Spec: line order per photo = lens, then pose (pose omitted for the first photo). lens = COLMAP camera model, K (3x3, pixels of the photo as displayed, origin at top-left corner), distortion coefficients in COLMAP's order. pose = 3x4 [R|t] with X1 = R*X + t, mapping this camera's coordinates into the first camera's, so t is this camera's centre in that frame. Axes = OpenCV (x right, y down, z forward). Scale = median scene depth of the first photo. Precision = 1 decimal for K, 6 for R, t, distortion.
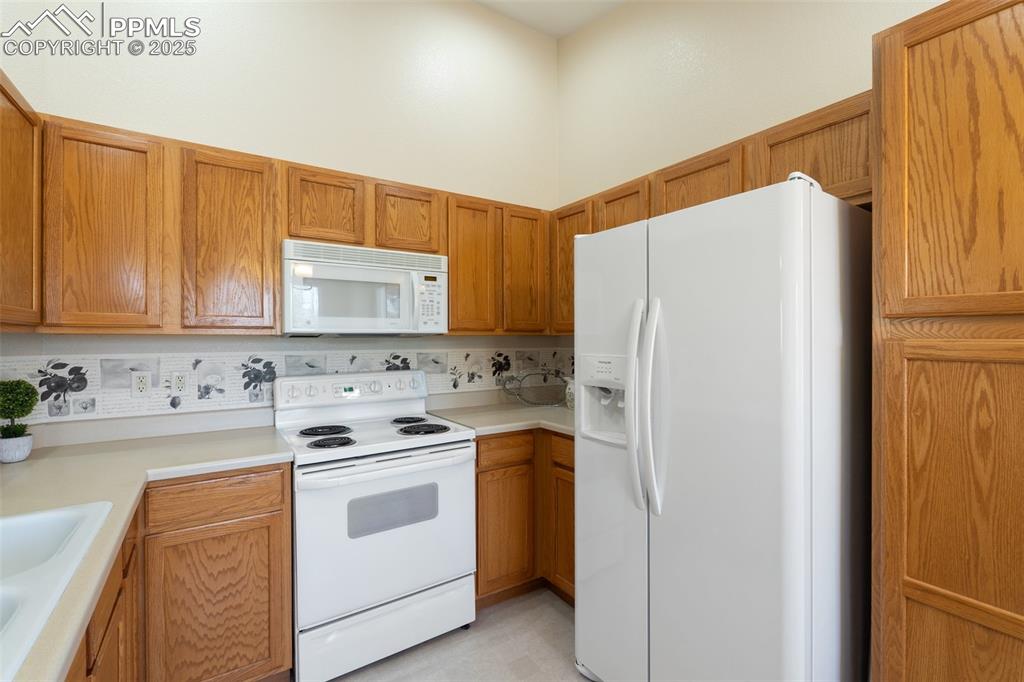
lens RADIAL K [[452.7, 0, 511.5], [0, 452.7, 339.5], [0, 0, 1]] dist [-0.003077, 0.000041]
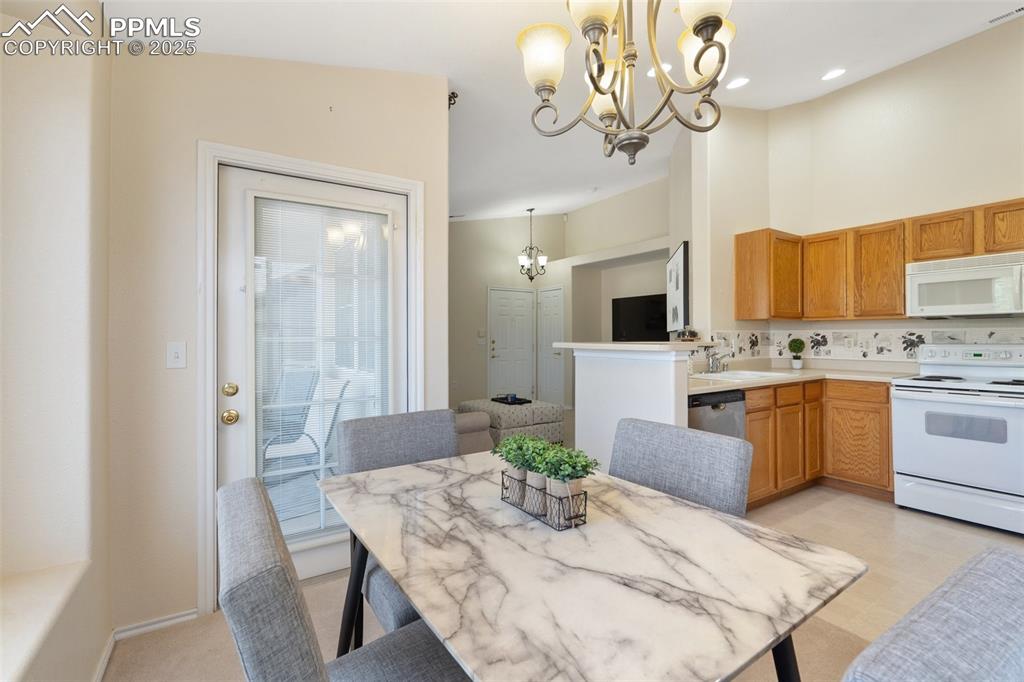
lens RADIAL K [[452.2, 0, 513.3], [0, 452.2, 334.3], [0, 0, 1]] dist [-0.002101, -0.000213]
pose [[-0.014629, -0.004218, -0.999884, 1.174229], [-0.000761, 0.999991, -0.004207, 0.057896], [0.999893, 0.000699, -0.014632, -0.469620]]
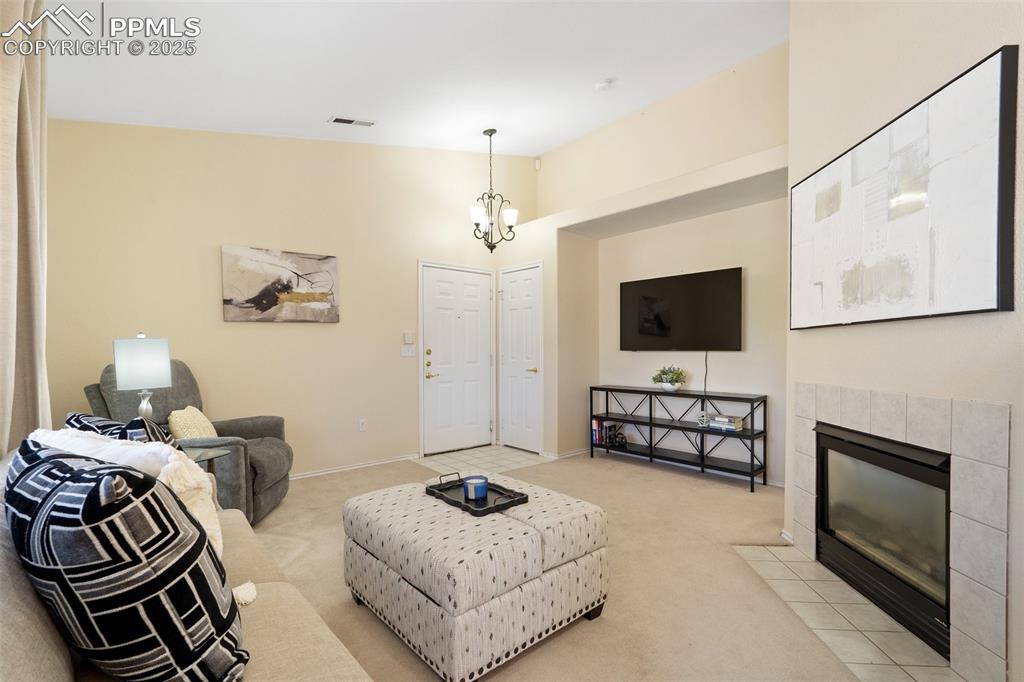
lens RADIAL K [[460.6, 0, 510.8], [0, 460.6, 358.9], [0, 0, 1]] dist [0.000653, 0.000085]
pose [[0.120726, 0.022478, -0.992431, -0.236818], [0.001715, 0.999737, 0.022852, 0.086911], [0.992684, -0.004461, 0.120656, -0.559363]]
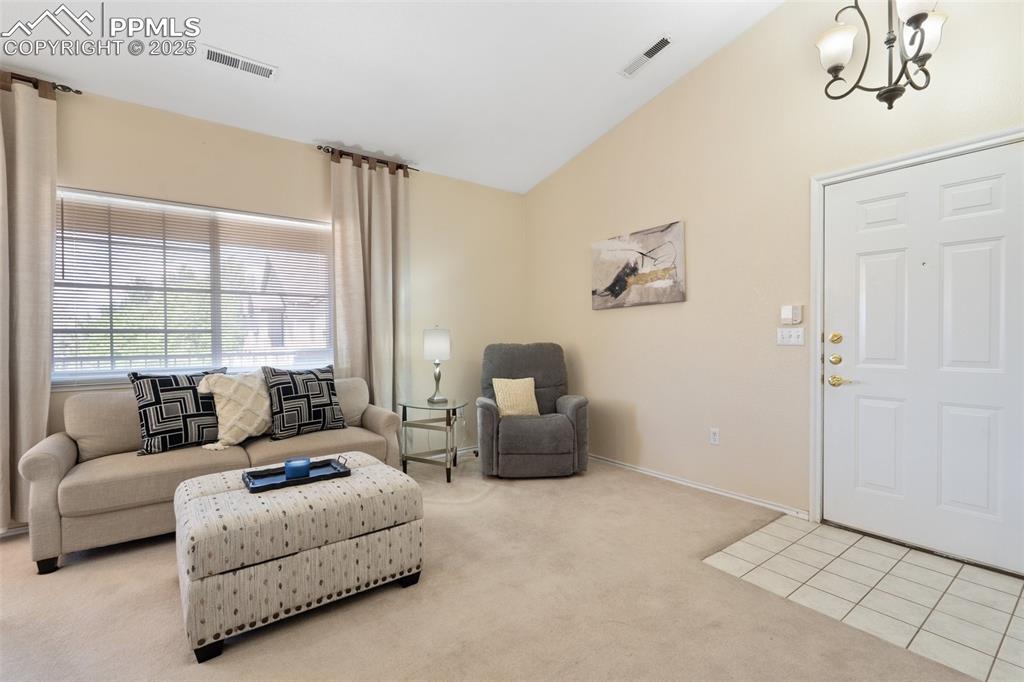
lens RADIAL K [[452.7, 0, 511.5], [0, 452.7, 339.5], [0, 0, 1]] dist [-0.003077, 0.000041]
pose [[-0.997718, 0.008645, -0.066959, -1.644454], [0.008039, 0.999924, 0.009316, 0.089279], [0.067034, 0.008756, -0.997712, 0.524974]]
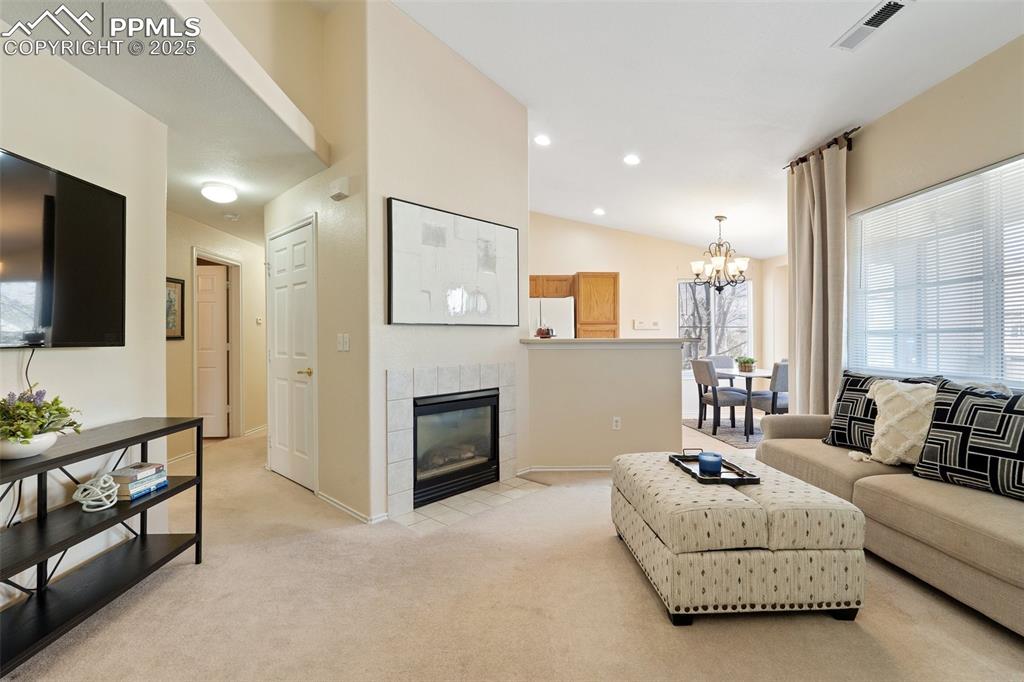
lens RADIAL K [[456.9, 0, 512.9], [0, 456.9, 337.2], [0, 0, 1]] dist [-0.003079, 0.000011]
pose [[0.527000, 0.005553, 0.849847, -2.414886], [0.003249, 0.999958, -0.008549, 0.091270], [-0.849859, 0.007267, 0.526960, -0.698458]]
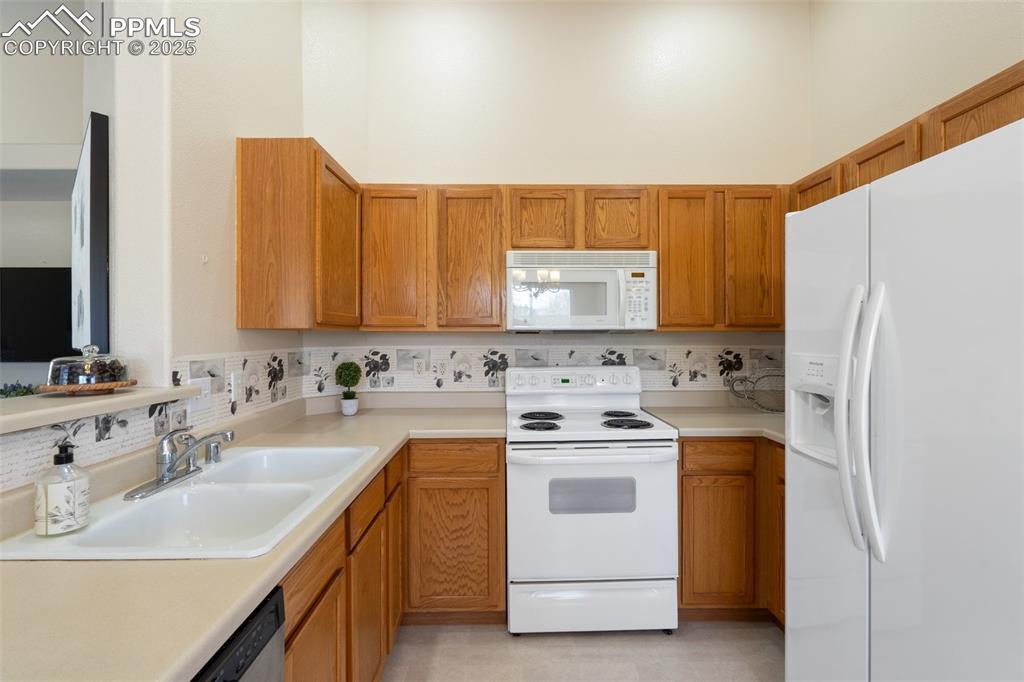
lens RADIAL K [[457.6, 0, 515.6], [0, 457.6, 336.8], [0, 0, 1]] dist [-0.003022, 0.000250]
pose [[0.842845, 0.002719, -0.538149, 0.149485], [-0.000985, 0.999993, 0.003510, -0.000628], [0.538155, -0.002428, 0.842842, -0.001019]]
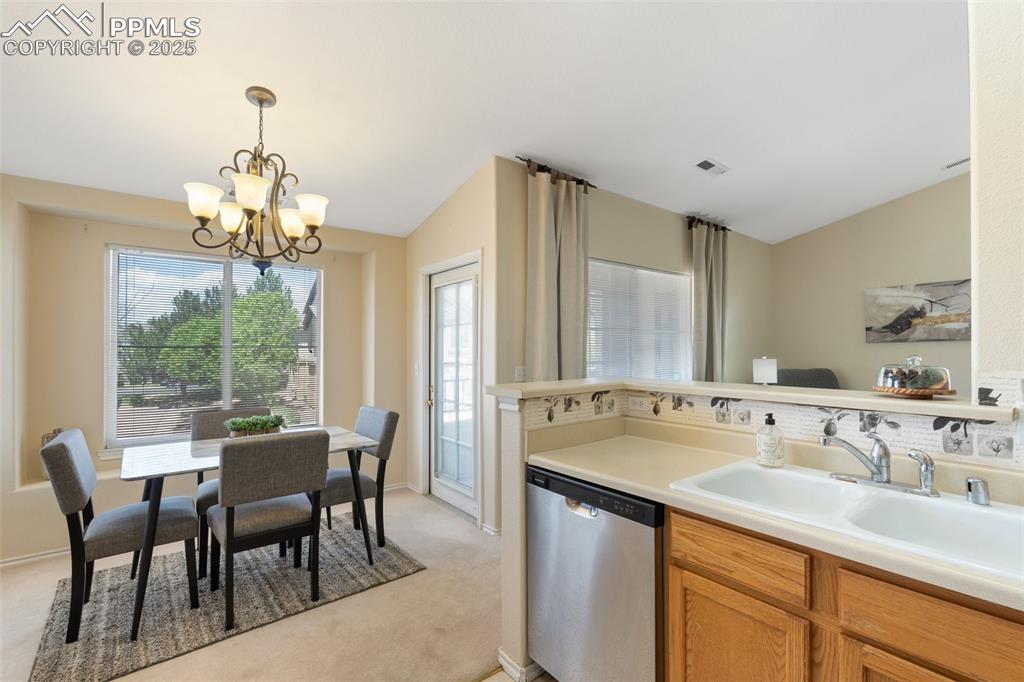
lens RADIAL K [[447.4, 0, 513.1], [0, 447.4, 344.5], [0, 0, 1]] dist [-0.003827, -0.000203]
pose [[-0.996635, 0.002423, -0.081937, 0.004762], [0.002907, 0.999979, -0.005787, -0.001039], [0.081921, -0.006006, -0.996621, 0.849944]]
